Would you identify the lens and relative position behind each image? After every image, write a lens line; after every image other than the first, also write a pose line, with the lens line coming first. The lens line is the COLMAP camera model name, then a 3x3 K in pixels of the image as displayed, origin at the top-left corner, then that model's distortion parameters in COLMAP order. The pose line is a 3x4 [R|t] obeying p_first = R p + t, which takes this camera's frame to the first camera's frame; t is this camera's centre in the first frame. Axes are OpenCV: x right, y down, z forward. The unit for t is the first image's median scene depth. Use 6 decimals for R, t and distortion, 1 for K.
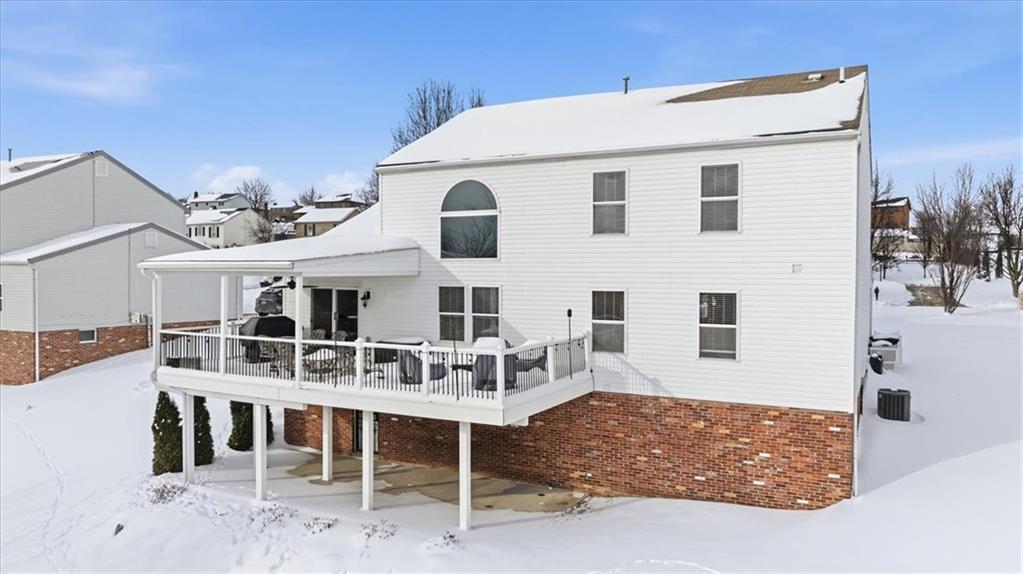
lens RADIAL K [[725.3, 0, 512.1], [0, 725.3, 285.0], [0, 0, 1]] dist [-0.017524, -0.000768]
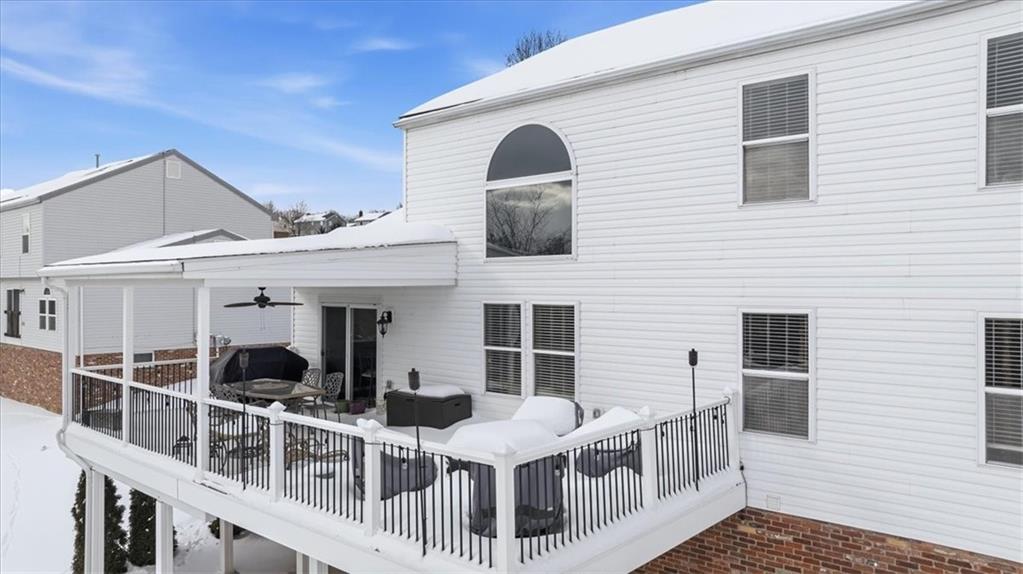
lens RADIAL K [[725.3, 0, 510.5], [0, 725.3, 286.7], [0, 0, 1]] dist [-0.017524, -0.000768]
pose [[0.974661, -0.004912, -0.223632, 0.061650], [0.000611, 0.999814, -0.019300, -0.000460], [0.223686, 0.018674, 0.974482, 0.436761]]
